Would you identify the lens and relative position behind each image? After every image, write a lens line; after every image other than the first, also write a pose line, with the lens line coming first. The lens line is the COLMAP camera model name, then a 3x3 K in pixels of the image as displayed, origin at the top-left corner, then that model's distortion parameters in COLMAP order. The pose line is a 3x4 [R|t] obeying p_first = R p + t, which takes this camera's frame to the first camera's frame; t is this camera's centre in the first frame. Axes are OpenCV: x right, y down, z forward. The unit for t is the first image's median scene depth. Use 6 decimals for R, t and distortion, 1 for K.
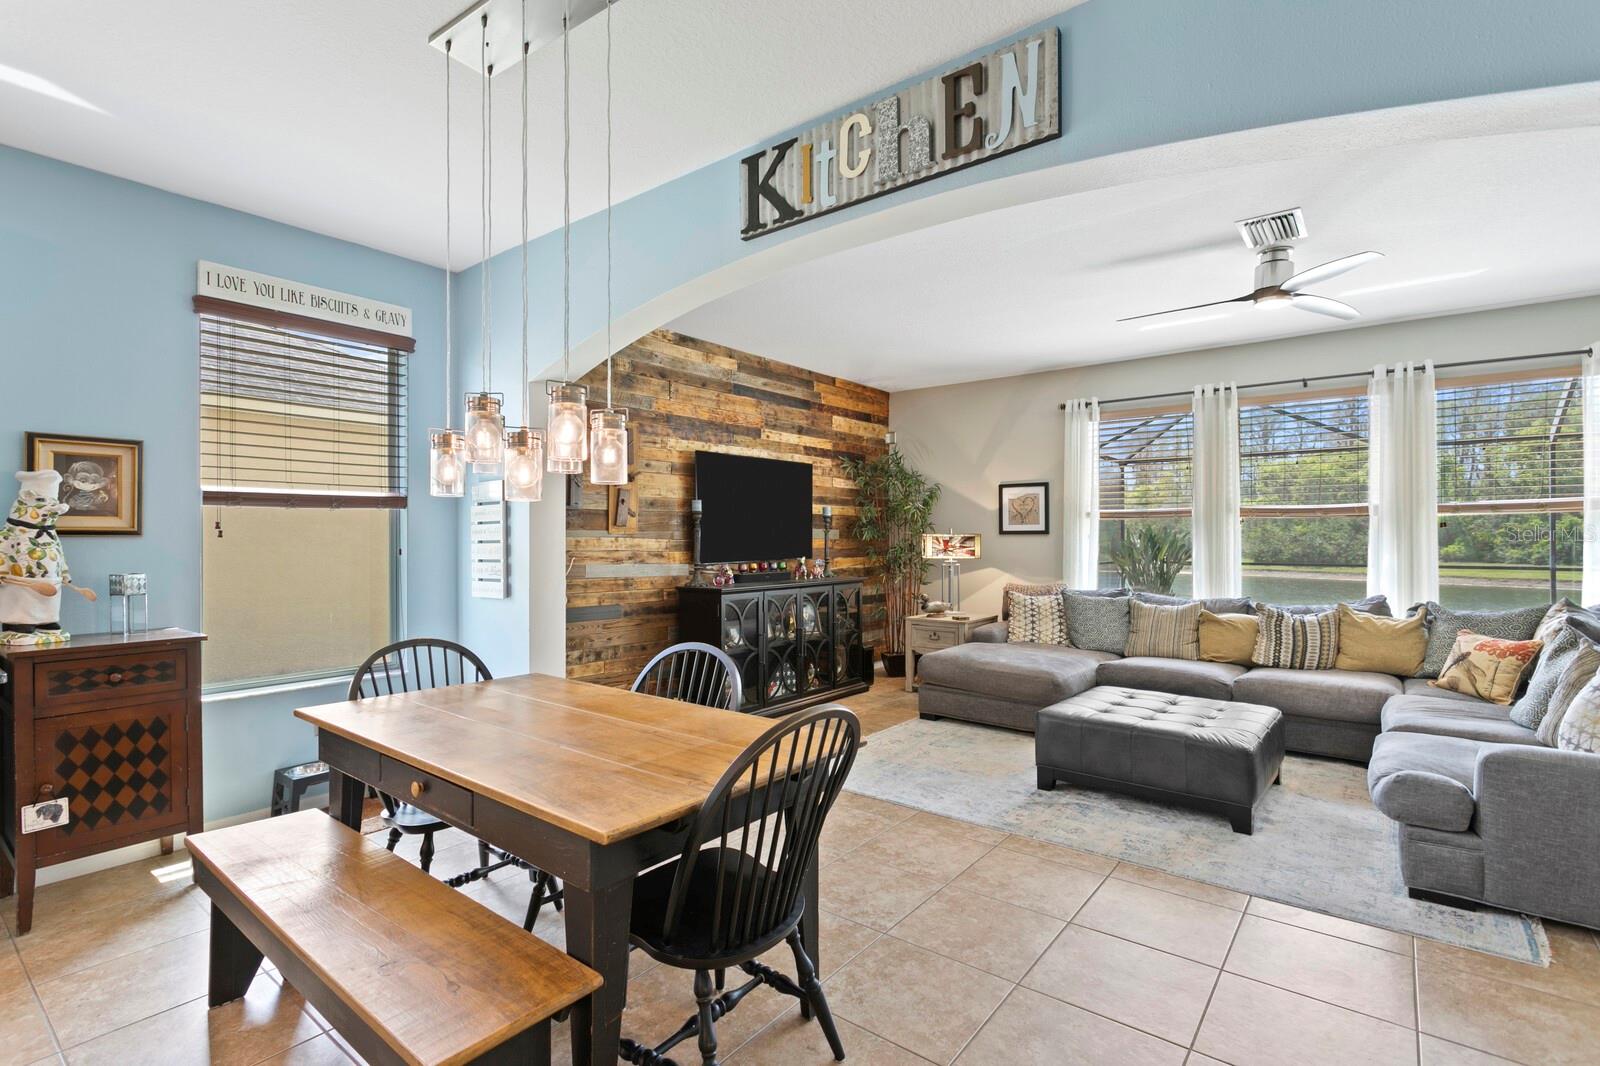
lens RADIAL K [[768.3, 0, 779.0], [0, 768.3, 534.5], [0, 0, 1]] dist [0.008333, 0.000740]
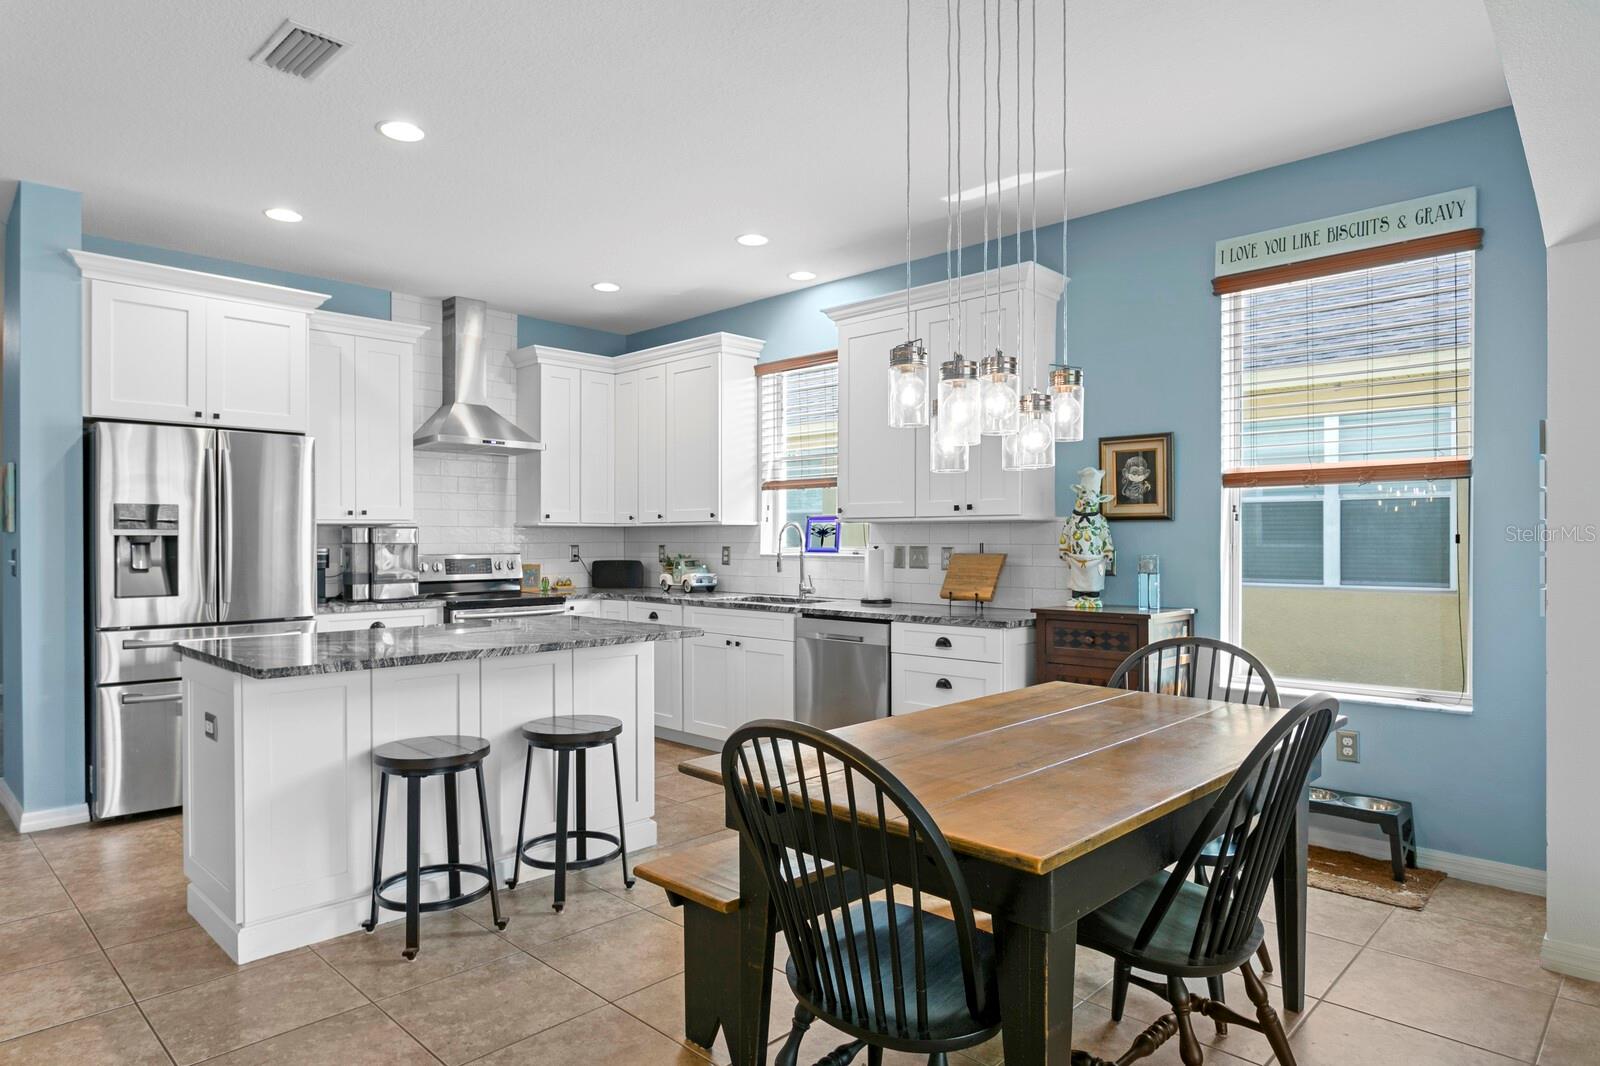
lens RADIAL K [[940.4, 0, 783.1], [0, 940.4, 537.7], [0, 0, 1]] dist [-0.015427, 0.009801]
pose [[-0.101785, 0.000038, -0.994806, 0.325245], [0.003986, 0.999992, -0.000370, 0.014715], [0.994798, -0.004002, -0.101785, 0.364612]]
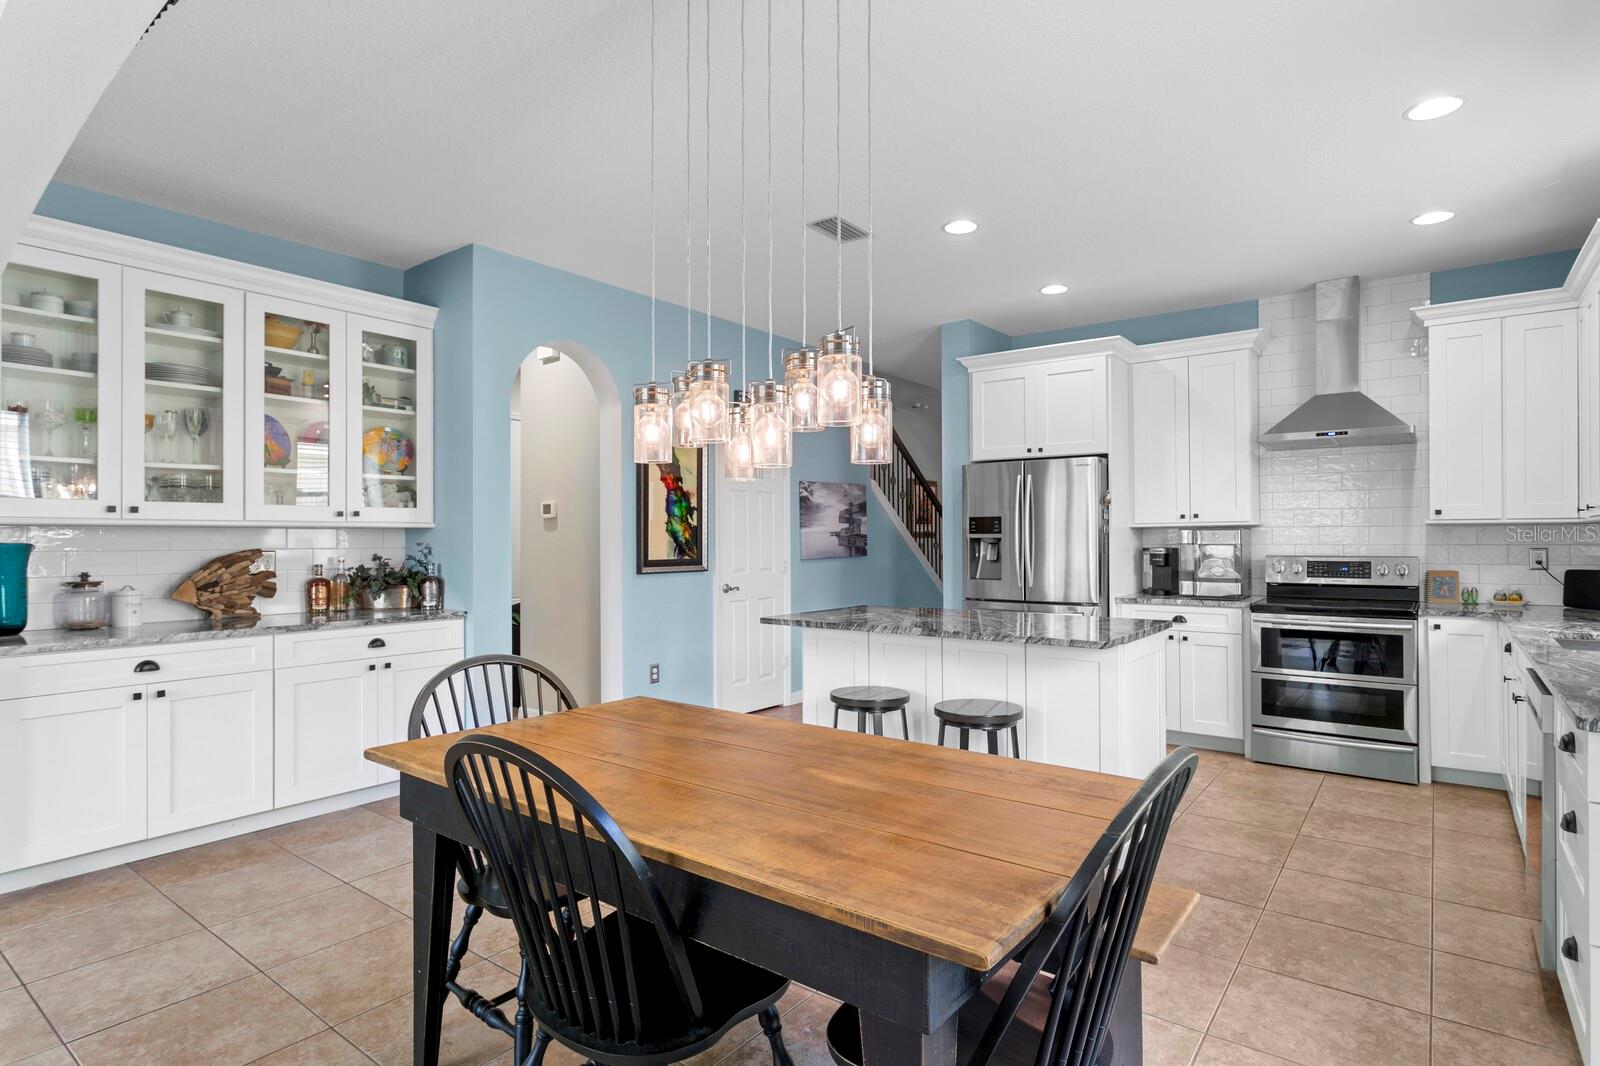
lens RADIAL K [[837.7, 0, 786.0], [0, 837.7, 532.4], [0, 0, 1]] dist [0.002596, 0.001504]
pose [[-0.999816, 0.003698, -0.018825, -0.142035], [0.003882, 0.999945, -0.009739, 0.012614], [0.018788, -0.009811, -0.999775, 0.802290]]
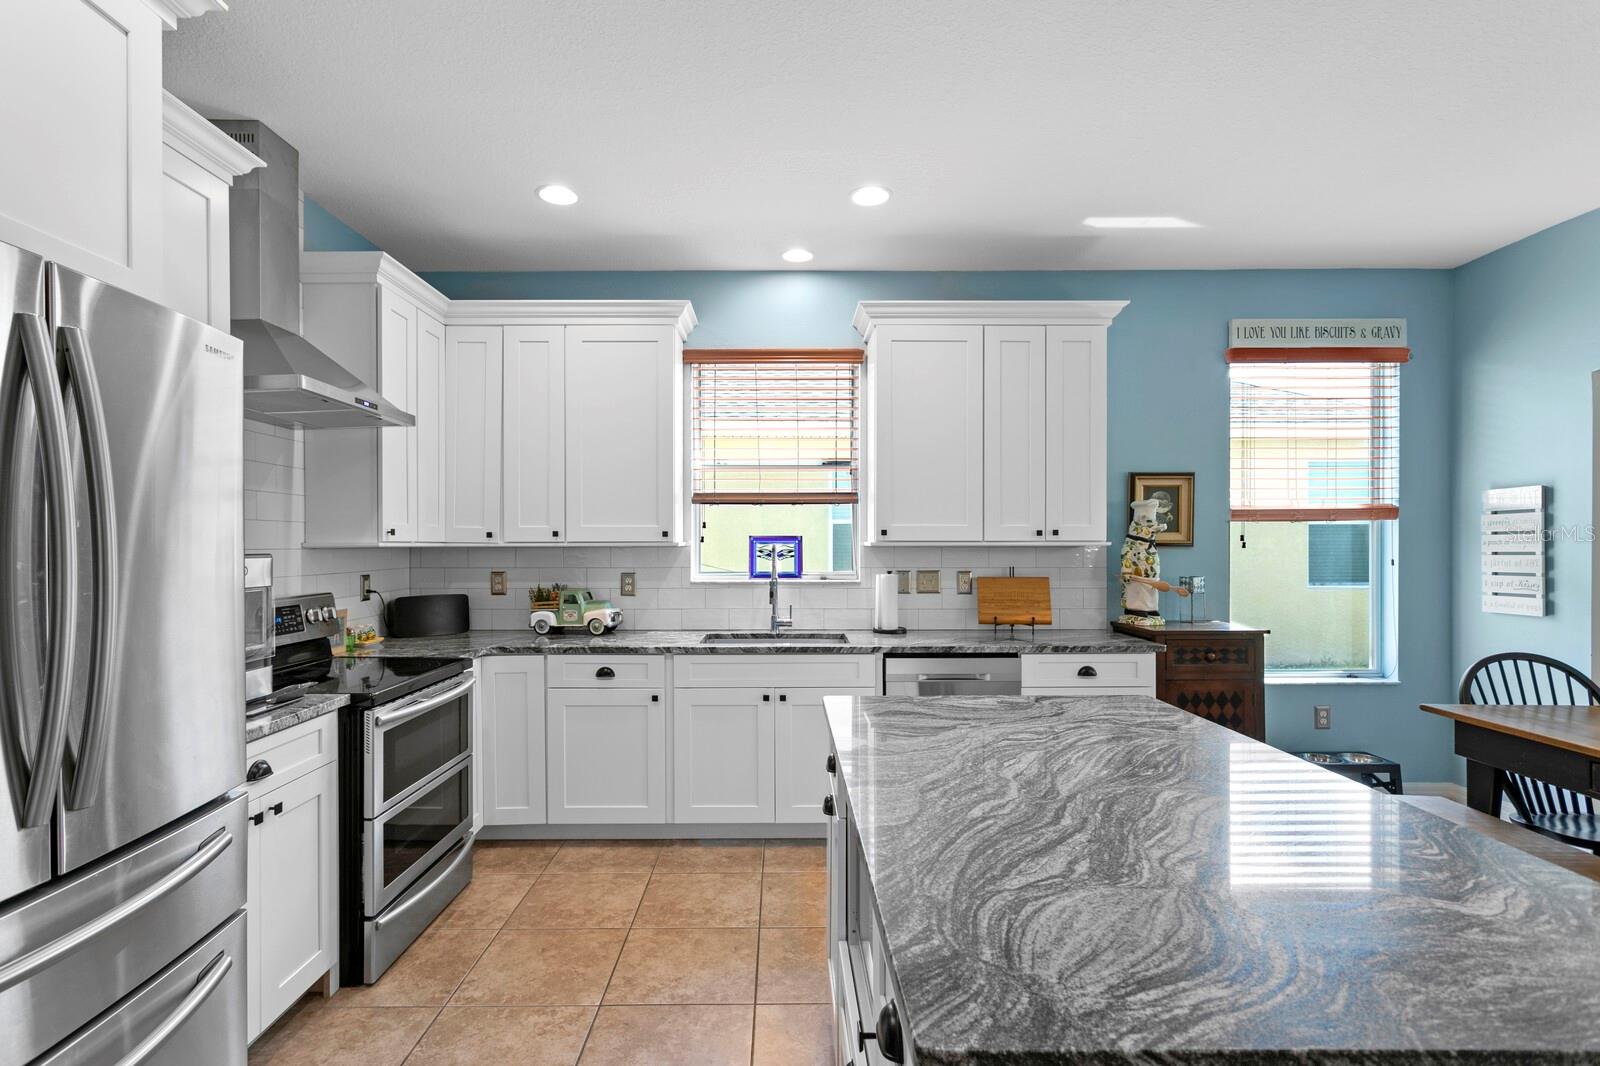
lens RADIAL K [[768.3, 0, 788.6], [0, 768.3, 548.8], [0, 0, 1]] dist [0.008333, 0.000740]
pose [[0.631280, 0.003212, -0.775548, -0.159884], [0.003405, 0.999970, 0.006913, -0.004014], [0.775547, -0.007005, 0.631250, -0.197955]]
